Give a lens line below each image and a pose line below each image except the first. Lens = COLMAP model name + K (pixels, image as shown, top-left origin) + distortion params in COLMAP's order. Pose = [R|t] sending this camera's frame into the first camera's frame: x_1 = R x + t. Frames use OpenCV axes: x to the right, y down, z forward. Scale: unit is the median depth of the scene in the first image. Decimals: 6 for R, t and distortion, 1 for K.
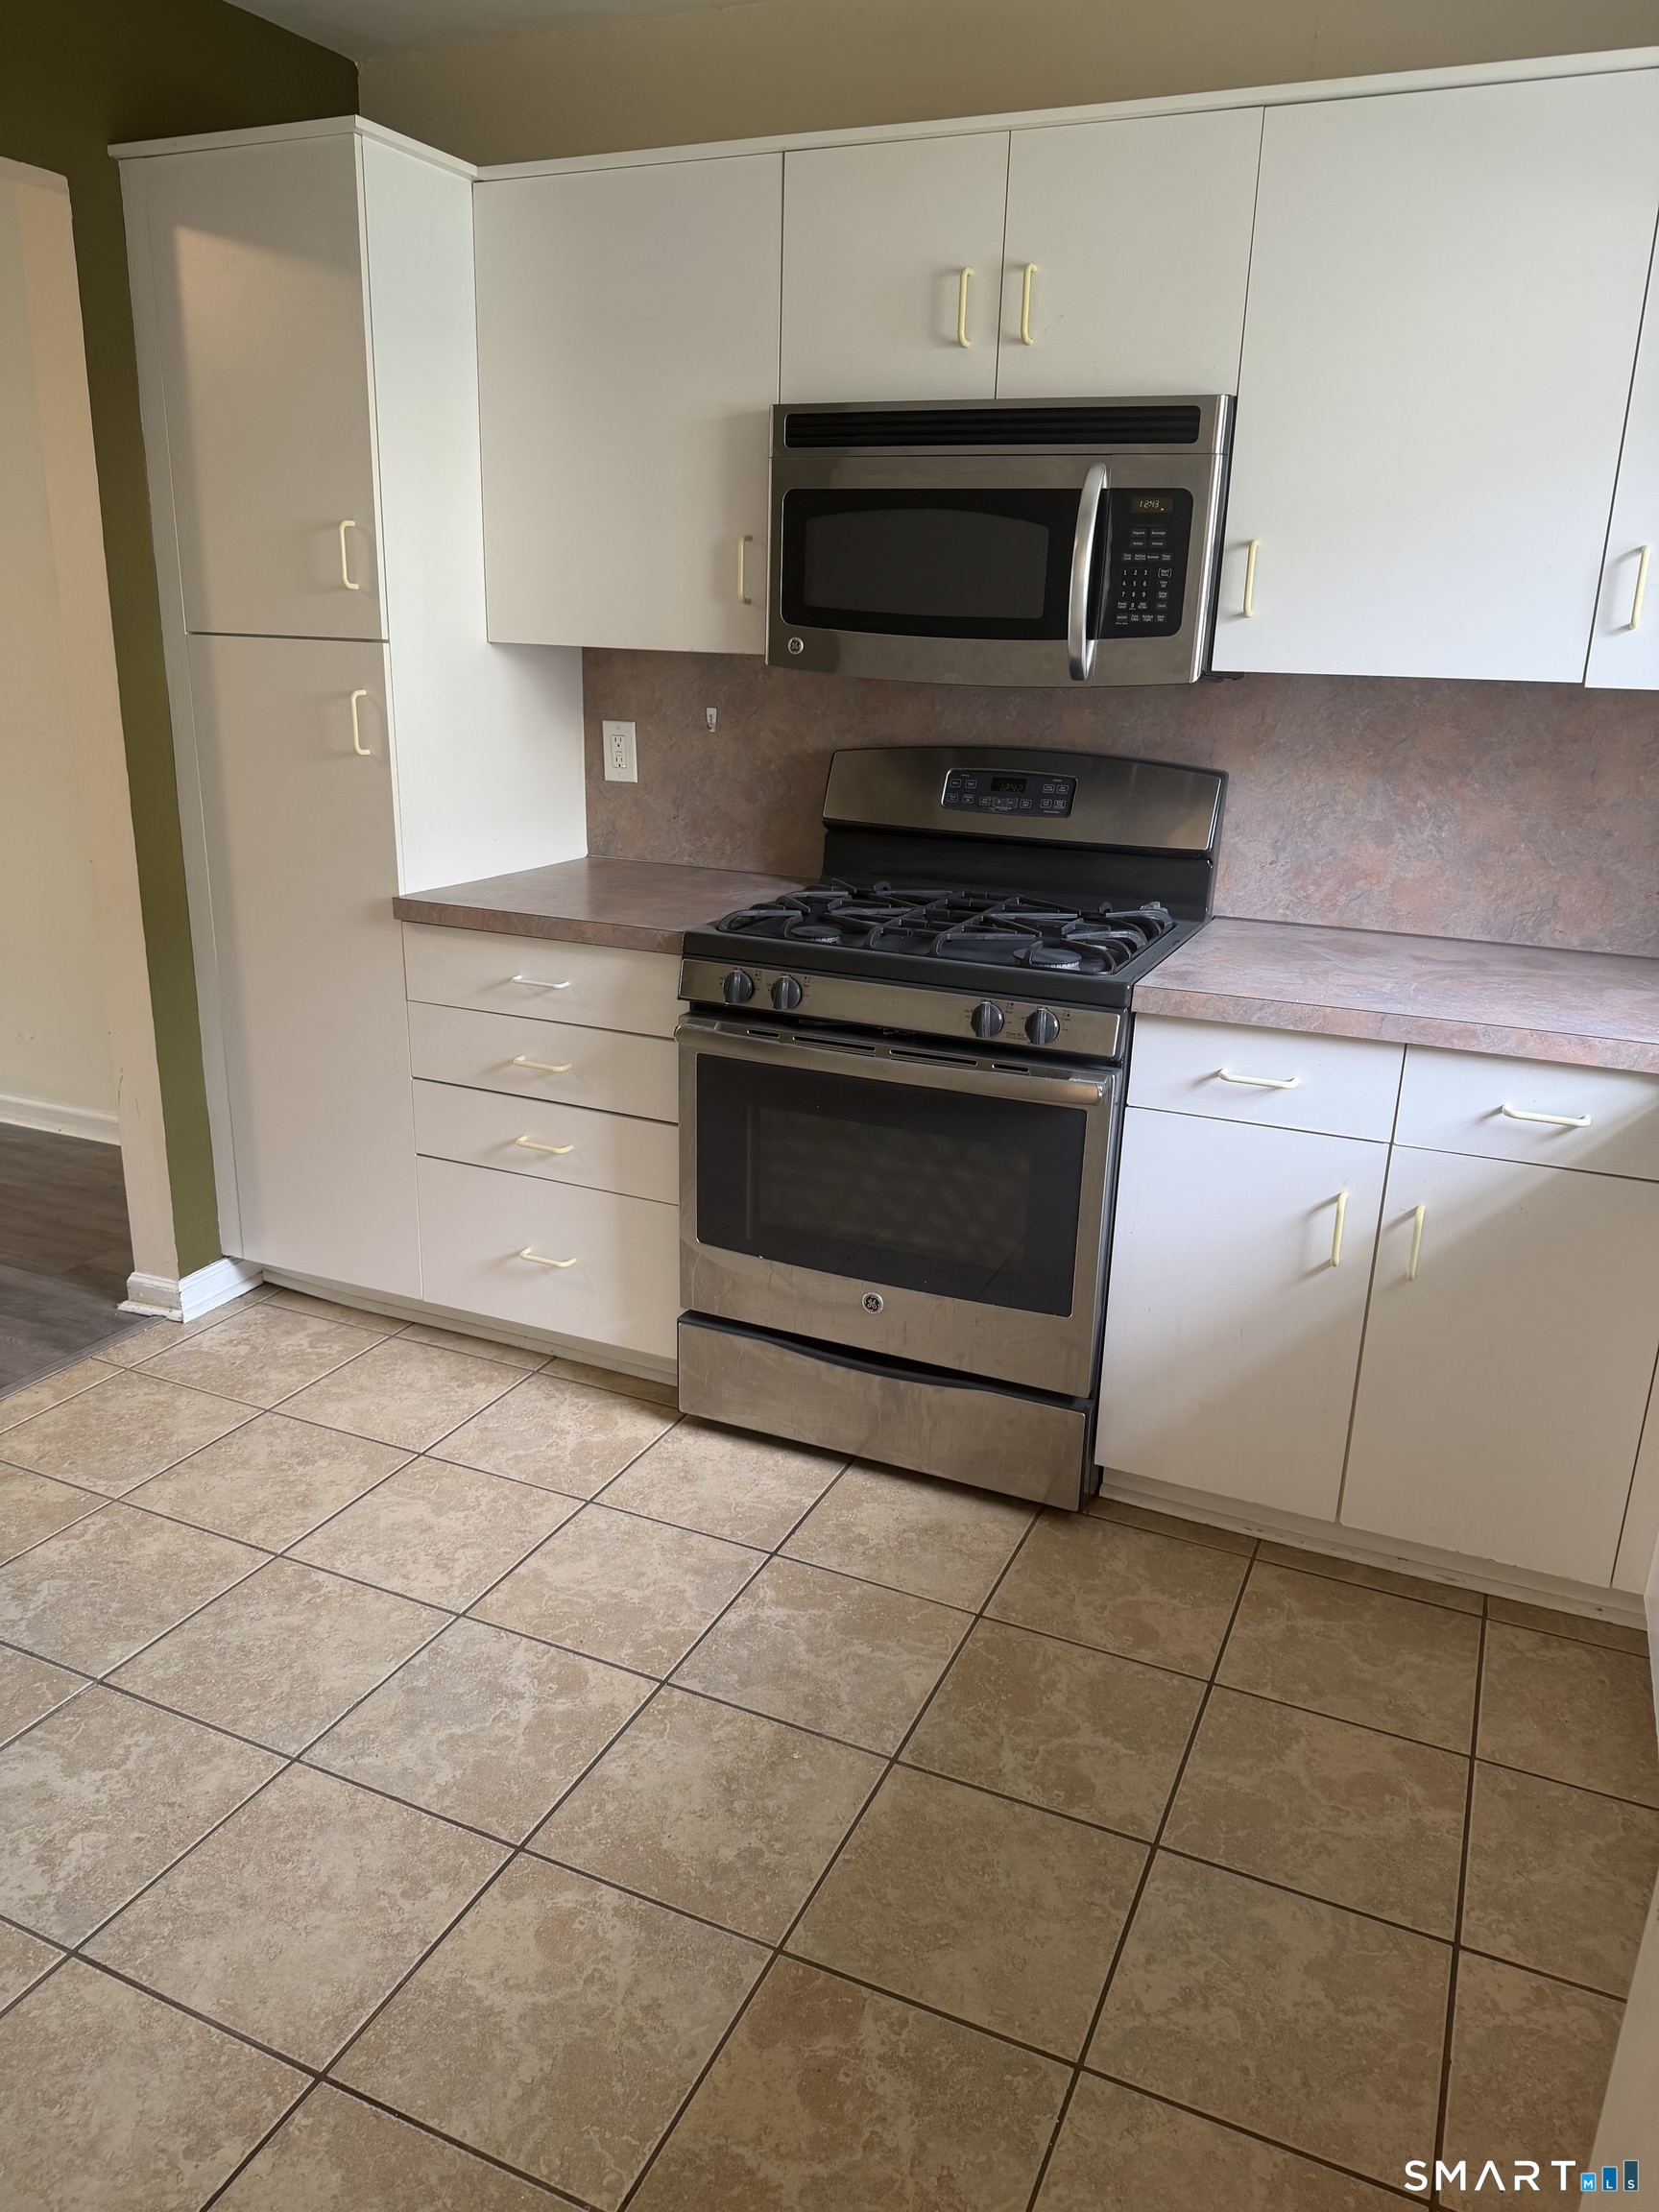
lens RADIAL K [[1565.1, 0, 825.4], [0, 1565.1, 1108.1], [0, 0, 1]] dist [0.059624, -0.080507]
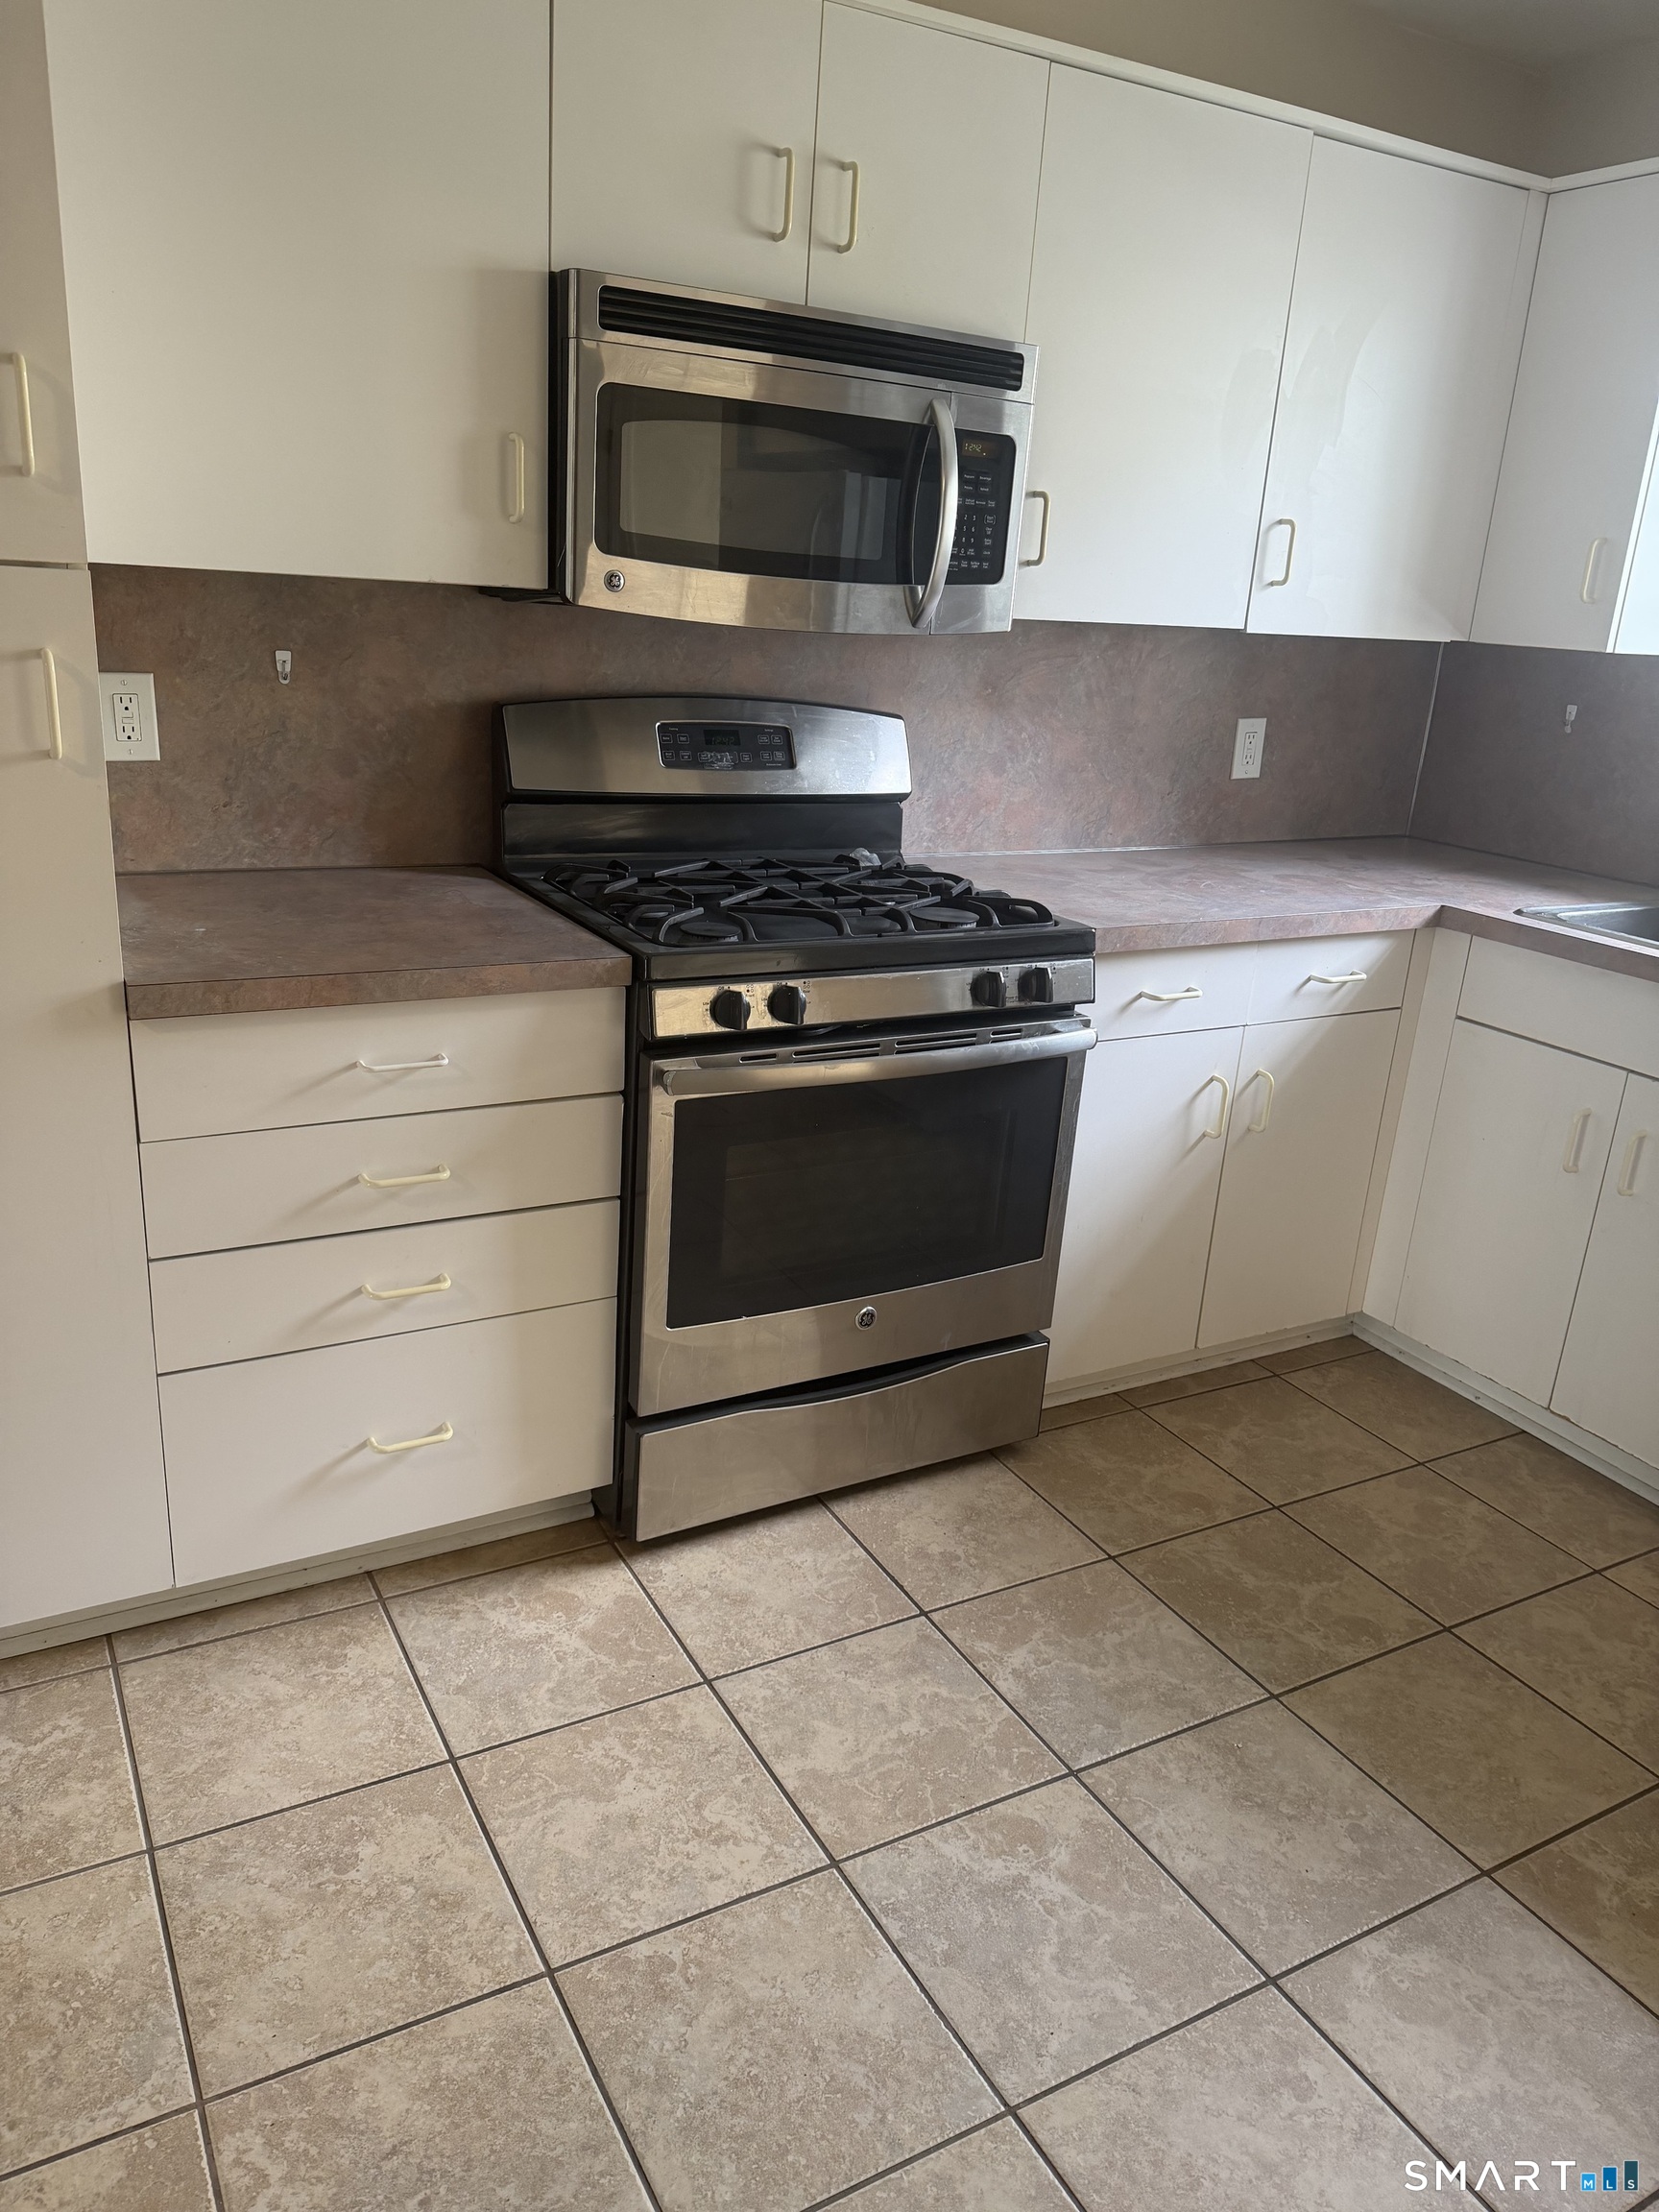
lens RADIAL K [[1568.1, 0, 829.5], [0, 1568.1, 1106.0], [0, 0, 1]] dist [0.011325, -0.008487]
pose [[0.591317, -0.243037, 0.768945, -0.747000], [0.190193, 0.968638, 0.159895, -0.166731], [-0.783690, 0.051699, 0.618996, 0.509324]]
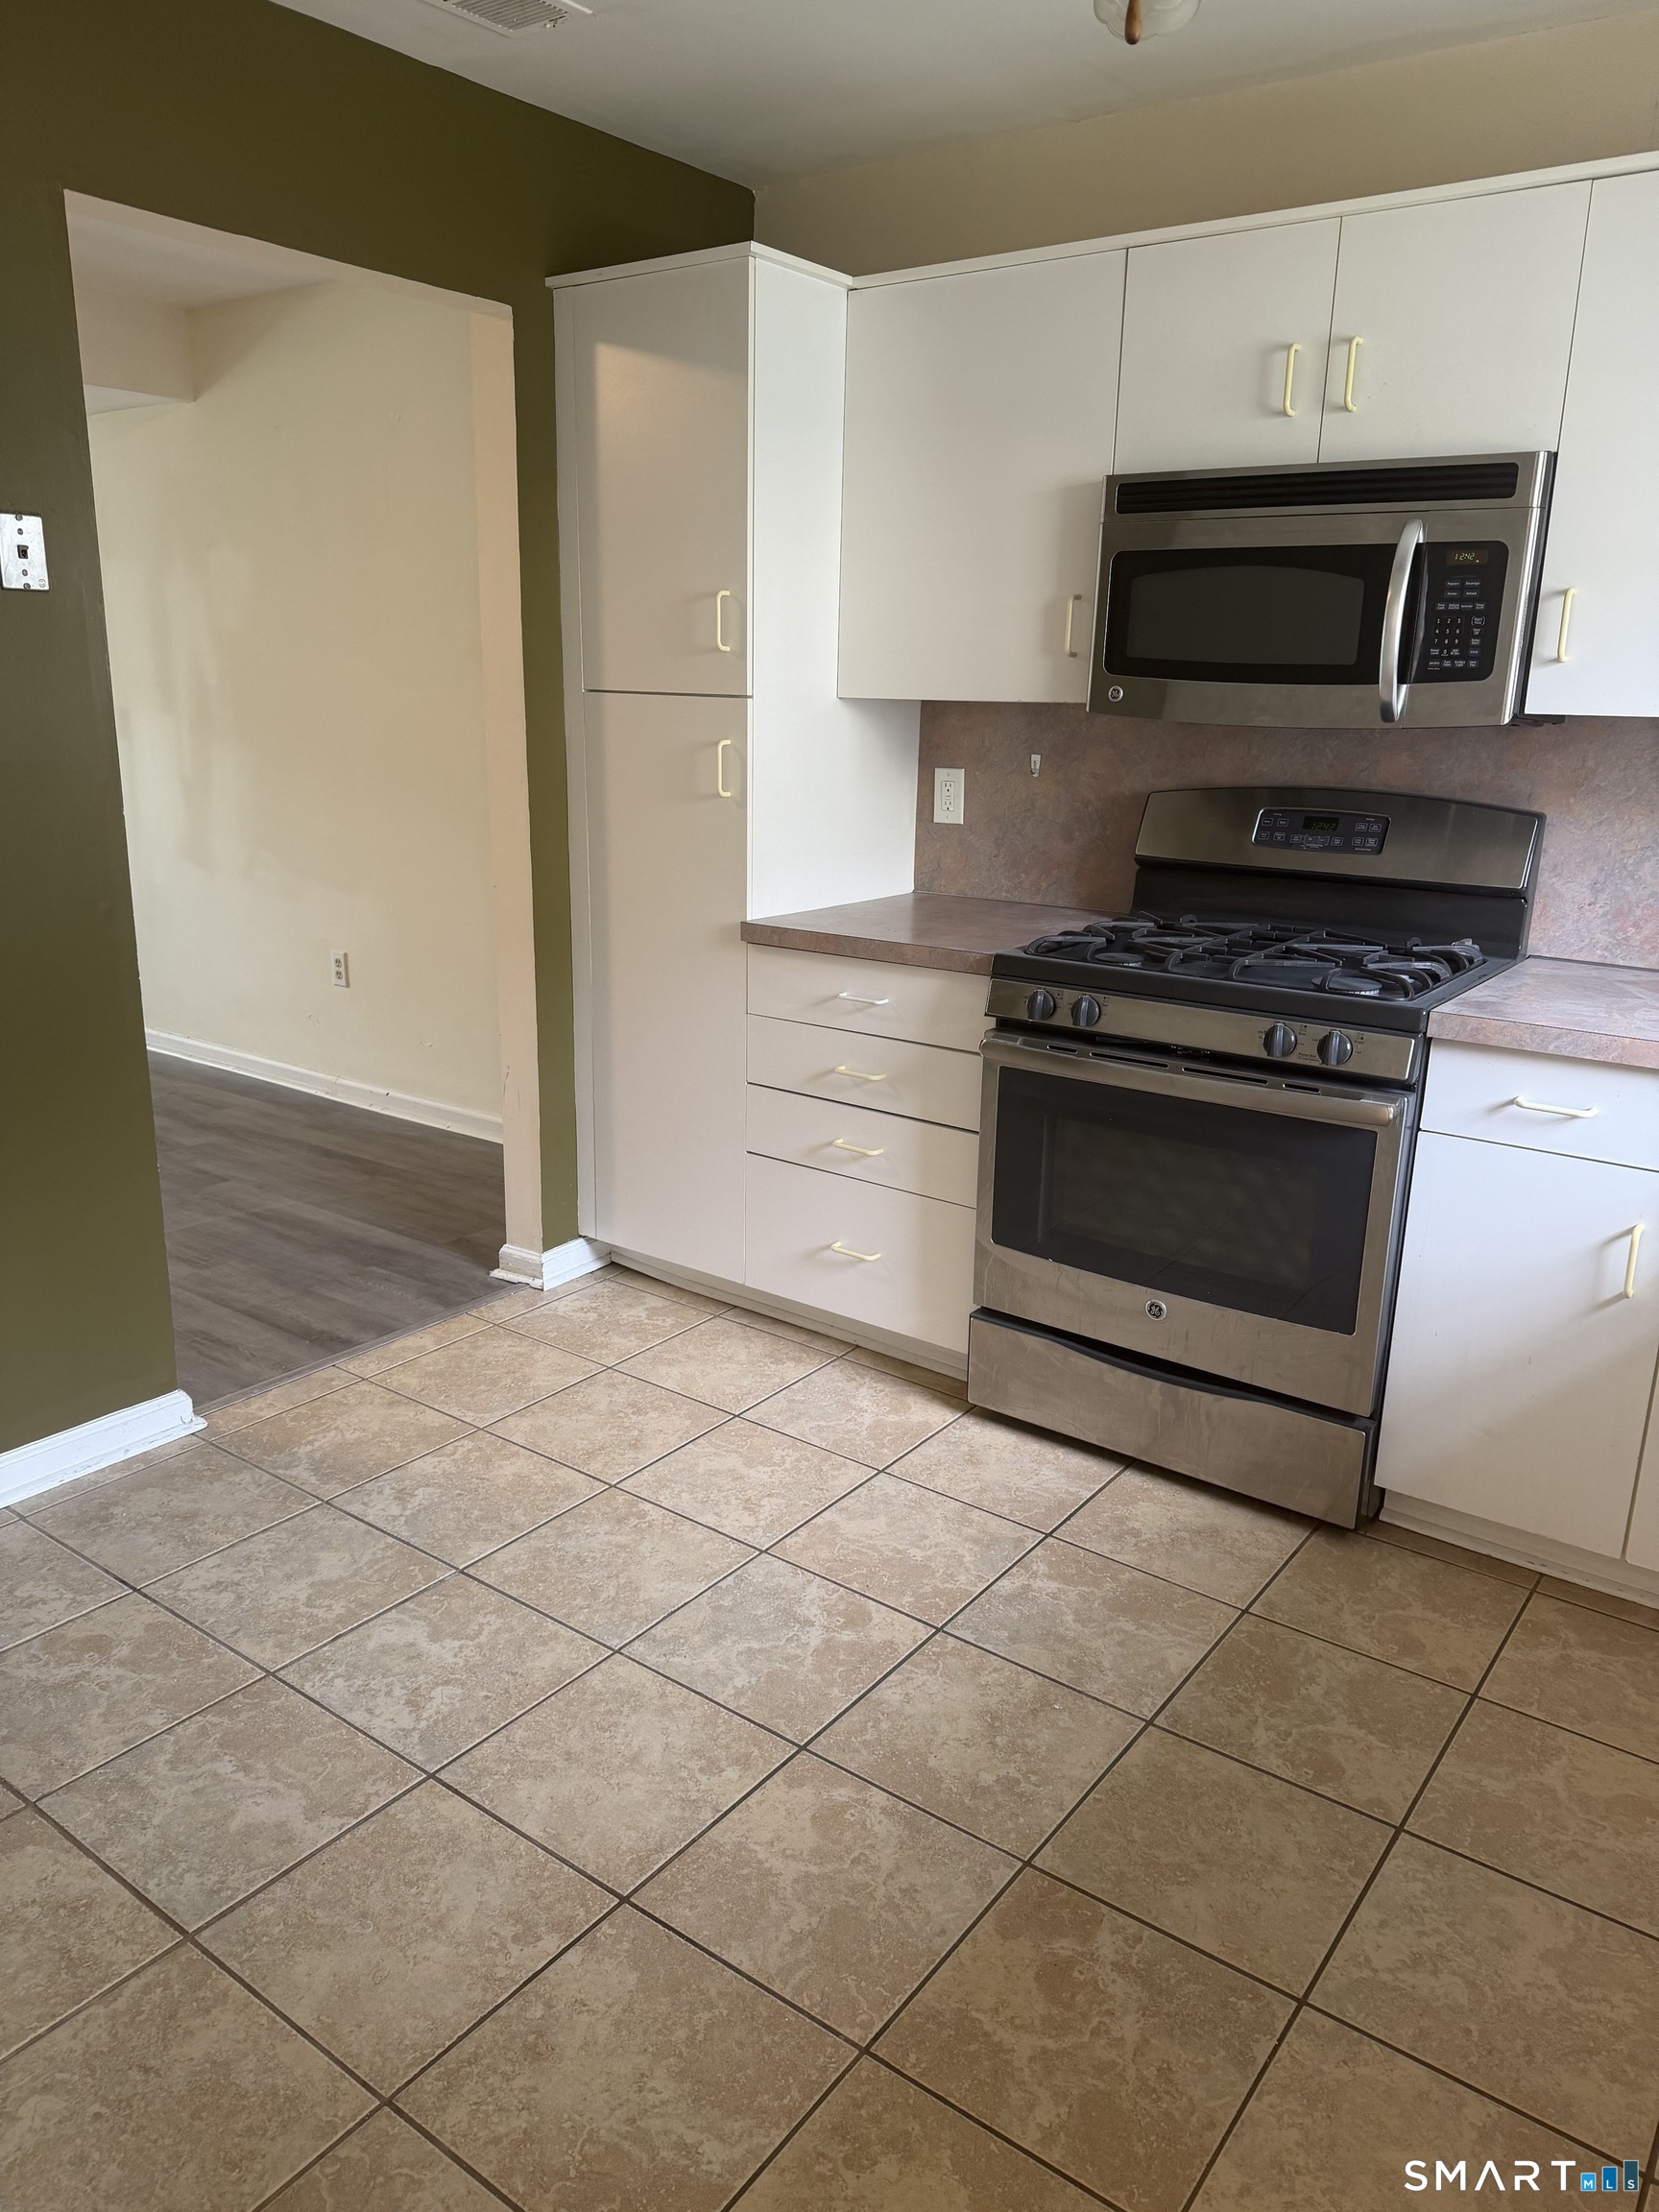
lens RADIAL K [[1534.1, 0, 829.1], [0, 1534.1, 1124.7], [0, 0, 1]] dist [0.195343, -0.422214]
pose [[0.977982, 0.049855, -0.202648, 0.023355], [-0.055408, 0.998225, -0.021819, 0.040736], [0.201201, 0.032567, 0.979008, -0.082147]]
